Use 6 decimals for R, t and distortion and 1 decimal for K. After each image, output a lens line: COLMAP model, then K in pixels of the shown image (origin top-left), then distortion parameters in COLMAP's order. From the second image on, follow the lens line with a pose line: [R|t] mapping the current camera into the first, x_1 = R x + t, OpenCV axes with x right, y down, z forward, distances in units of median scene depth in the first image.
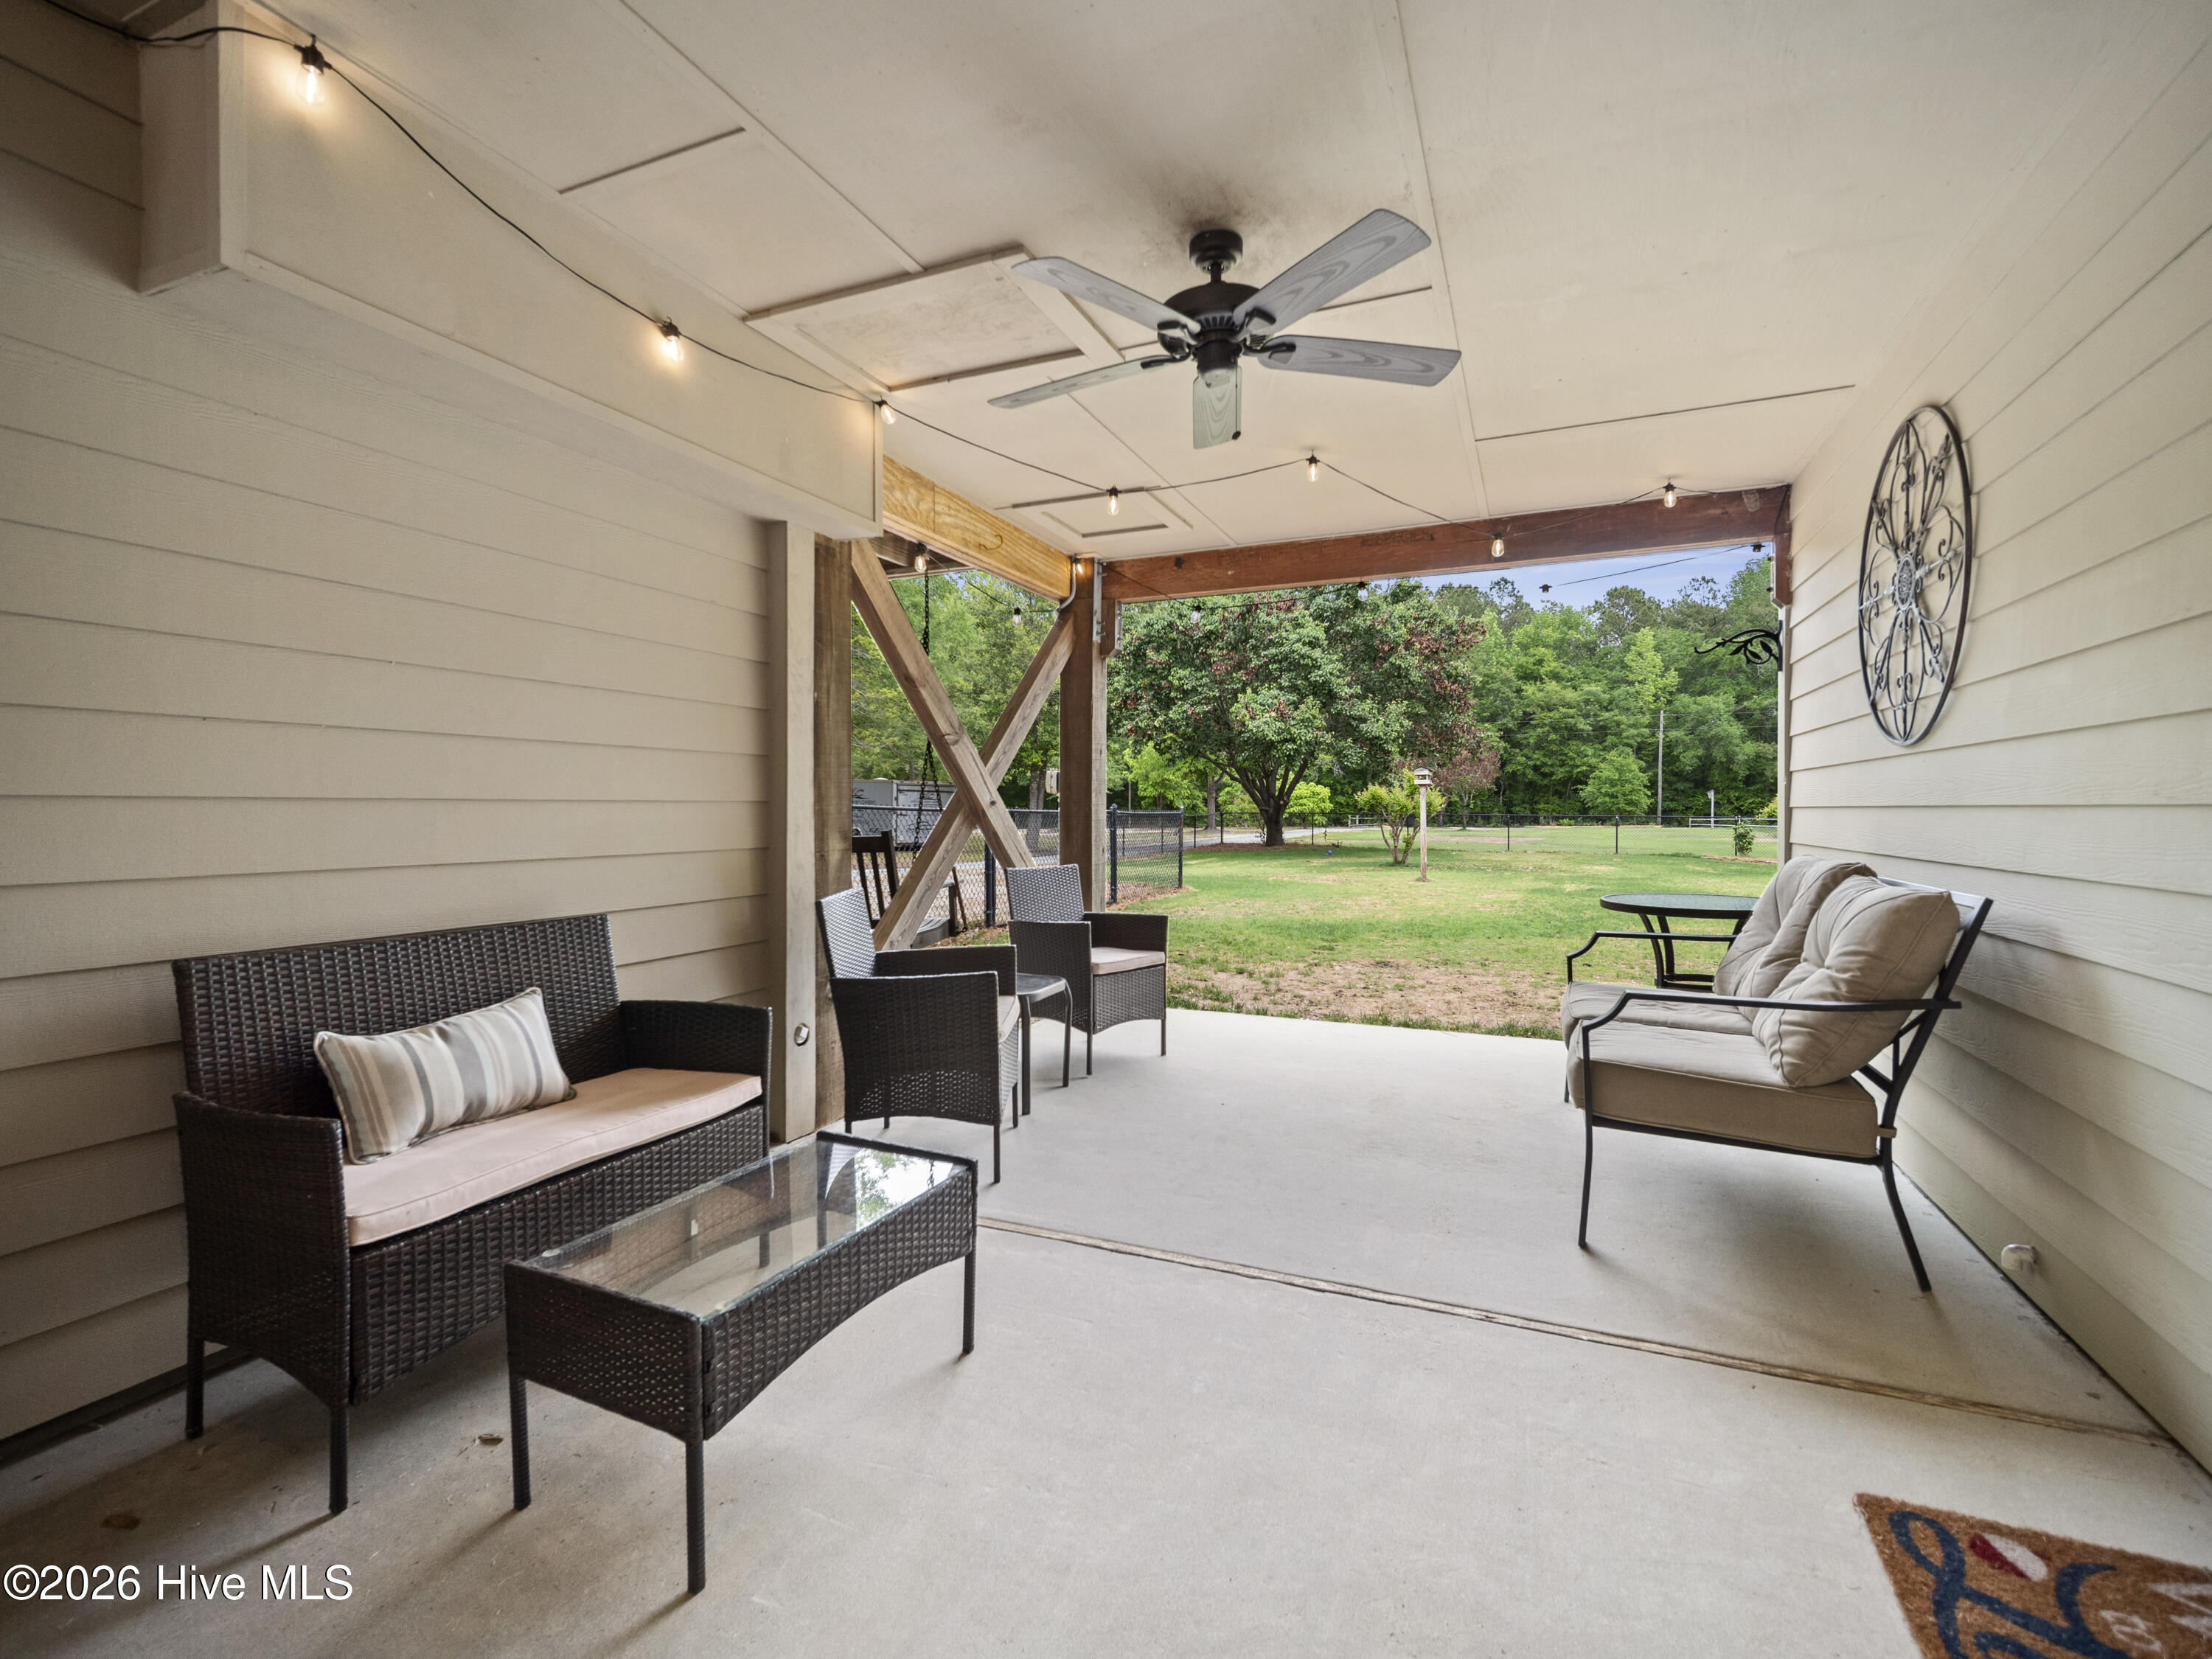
lens RADIAL K [[1000.5, 0, 1097.2], [0, 1000.5, 823.9], [0, 0, 1]] dist [-0.000556, -0.000034]
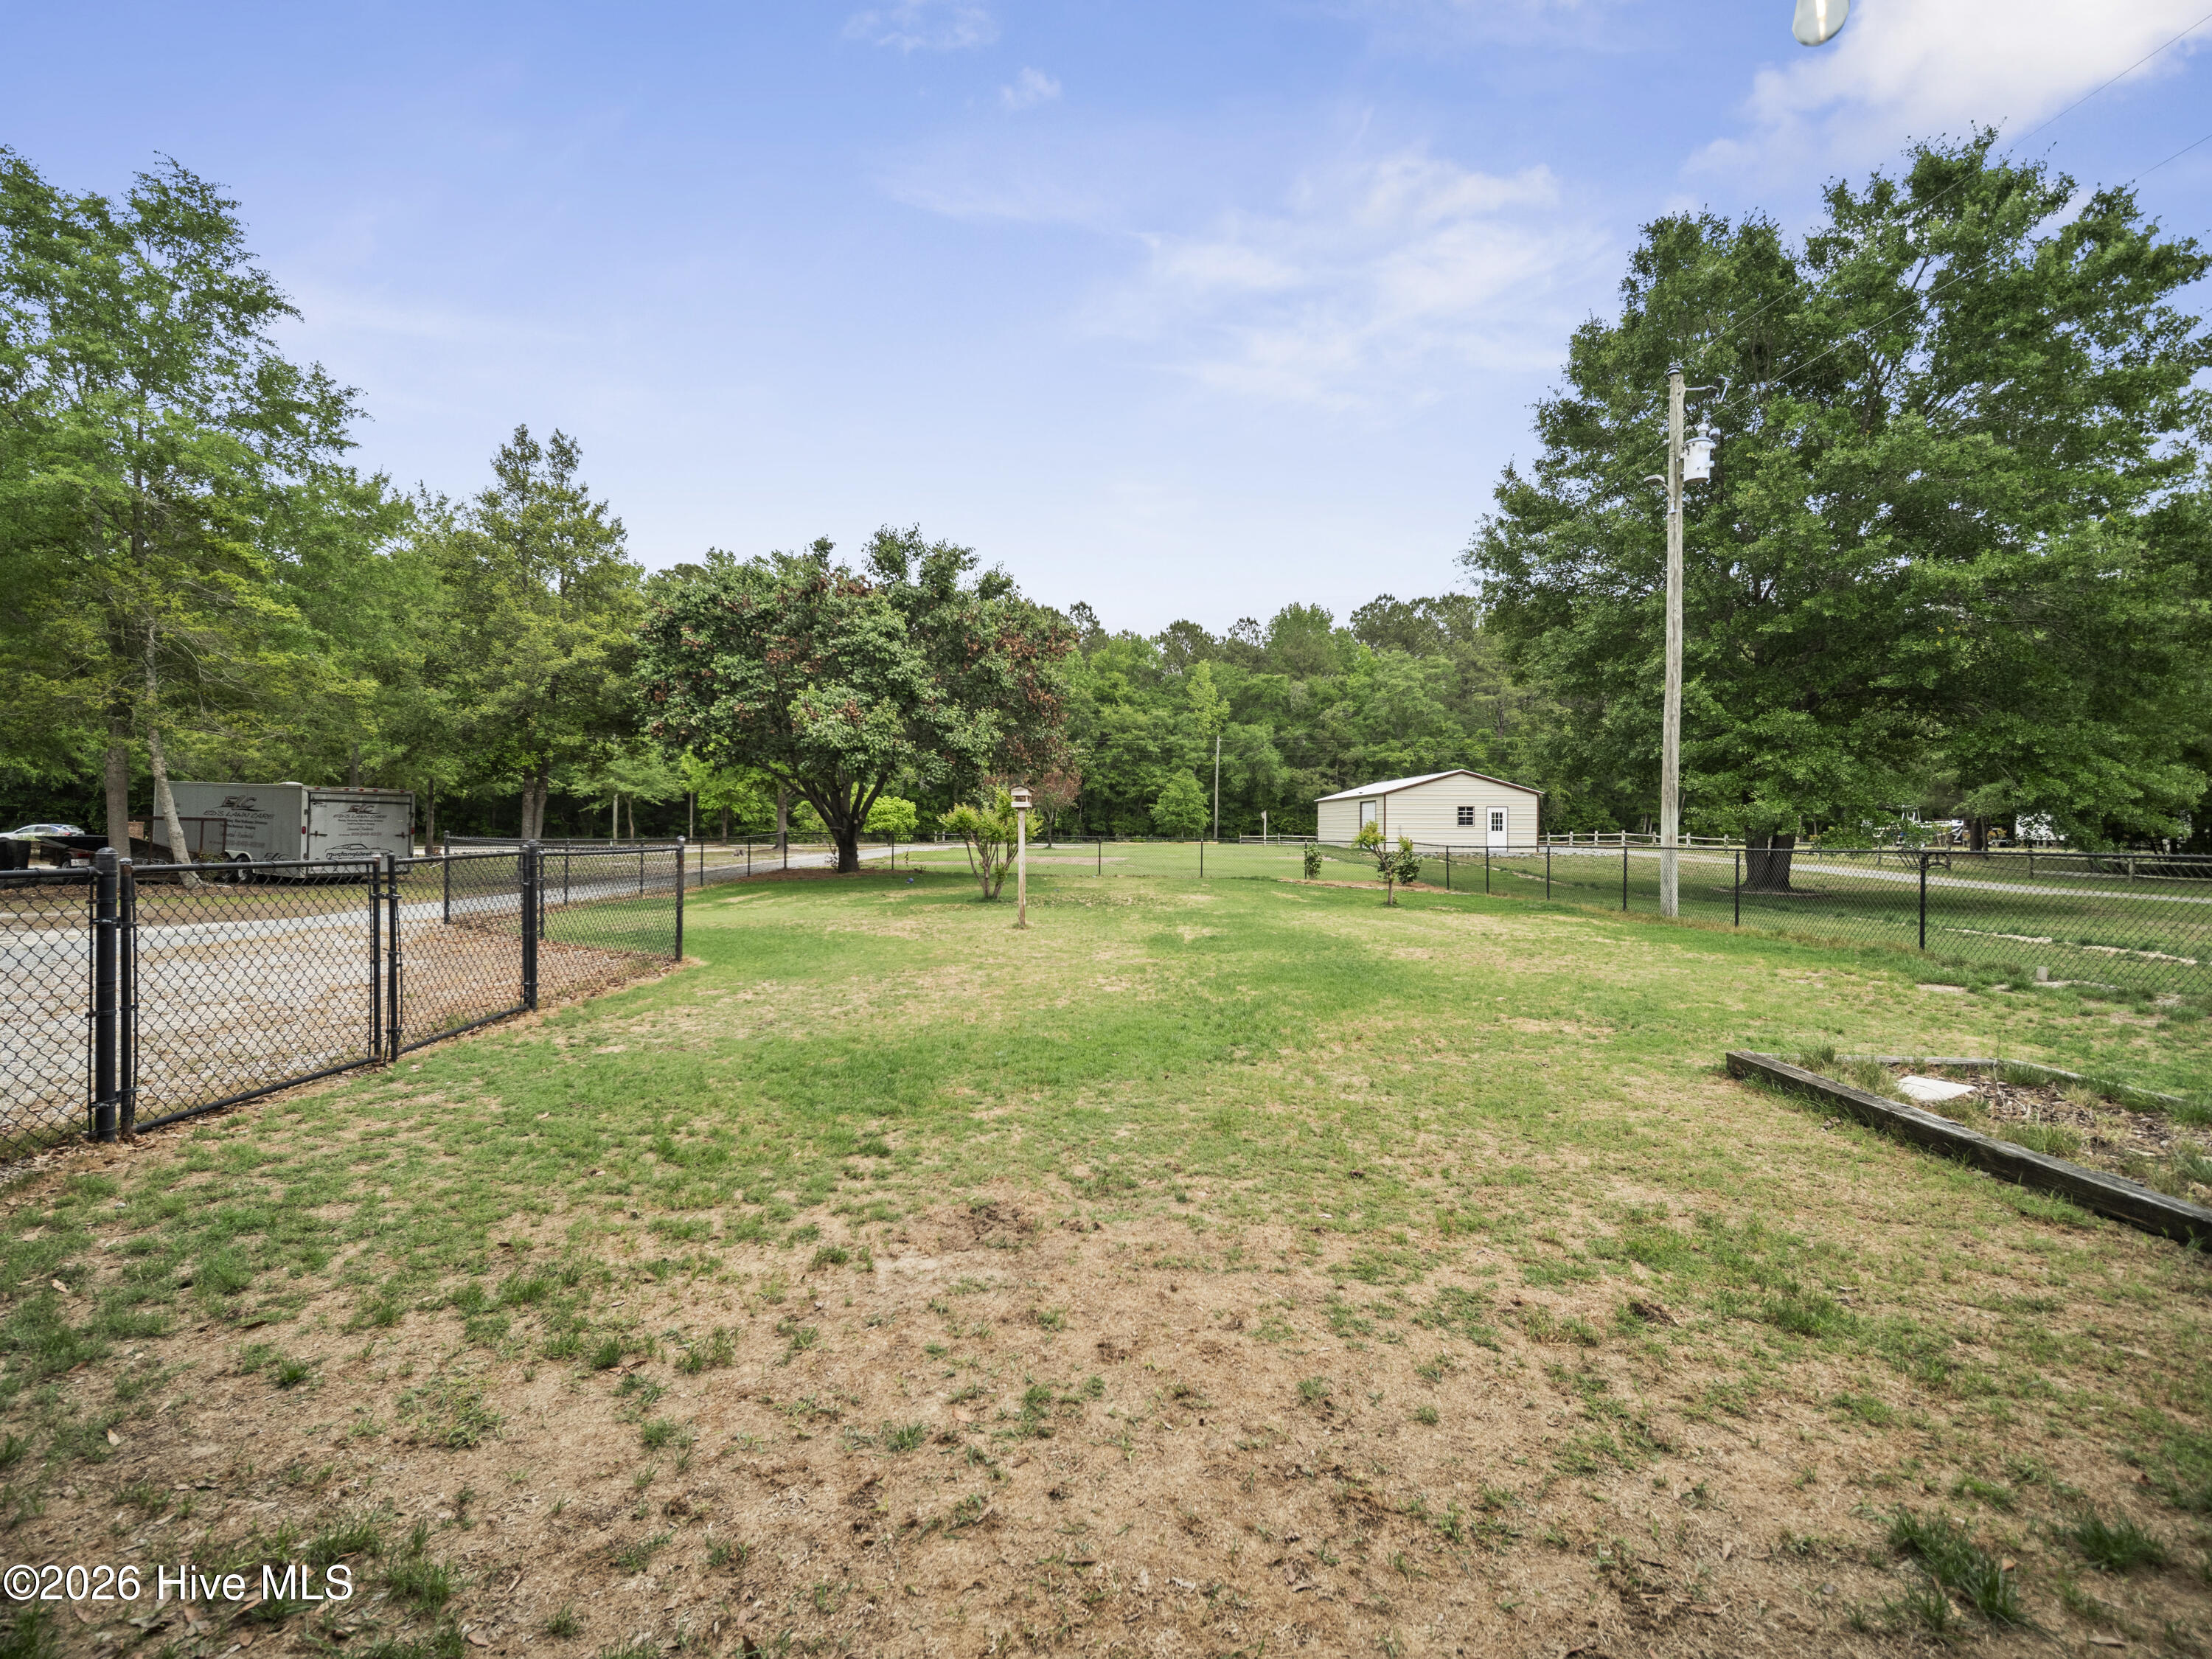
lens RADIAL K [[1000.5, 0, 1097.2], [0, 1000.5, 823.9], [0, 0, 1]] dist [-0.000556, -0.000034]
pose [[0.918664, 0.007118, 0.394975, 0.040124], [-0.002142, 0.999913, -0.013036, -0.010049], [-0.395033, 0.011130, 0.918599, 0.148069]]
